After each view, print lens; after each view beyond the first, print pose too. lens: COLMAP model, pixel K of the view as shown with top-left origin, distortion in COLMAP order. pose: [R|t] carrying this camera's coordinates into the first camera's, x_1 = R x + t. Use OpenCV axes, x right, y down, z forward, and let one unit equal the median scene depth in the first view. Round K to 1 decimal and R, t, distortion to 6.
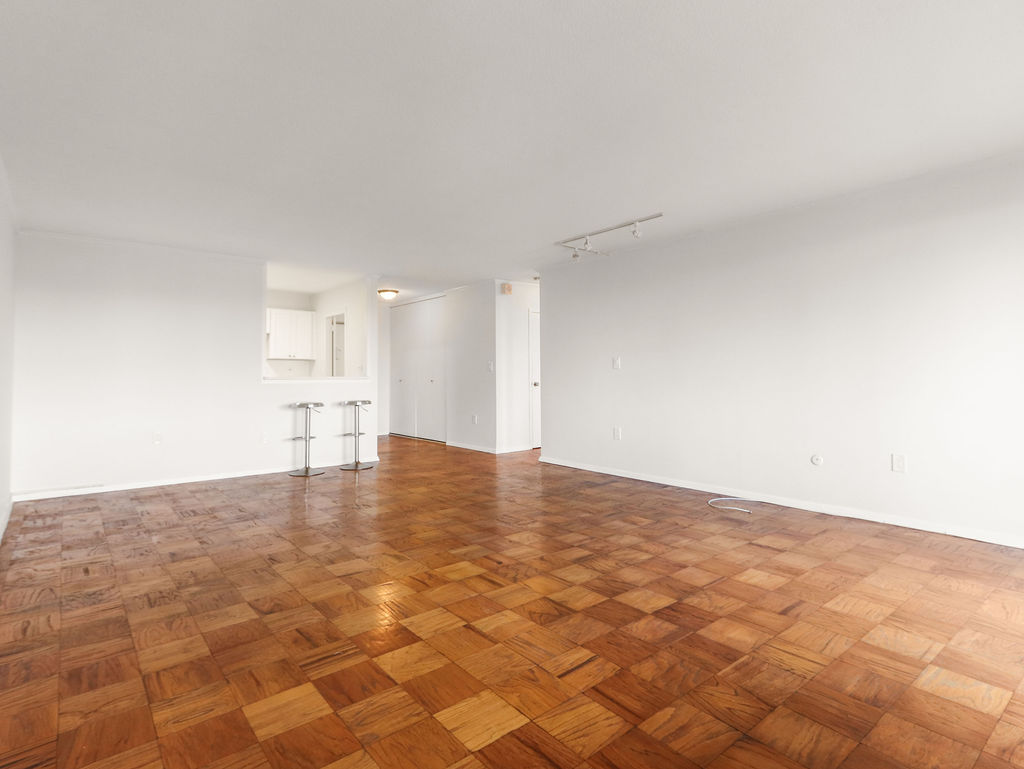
lens RADIAL K [[541.2, 0, 508.4], [0, 541.2, 378.6], [0, 0, 1]] dist [0.032958, -0.000529]
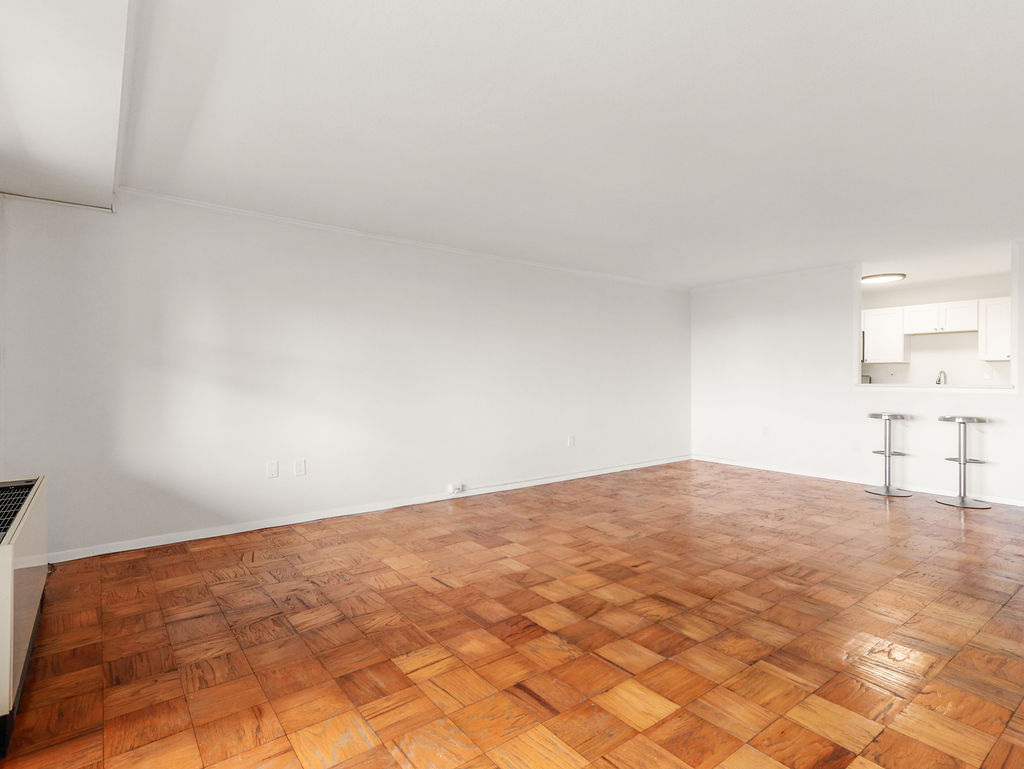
lens RADIAL K [[541.2, 0, 508.8], [0, 541.2, 383.0], [0, 0, 1]] dist [0.032958, -0.000529]
pose [[-0.044955, 0.013046, -0.998904, 1.216198], [-0.003432, 0.999907, 0.013214, -0.028390], [0.998983, 0.004023, -0.044906, 0.951768]]
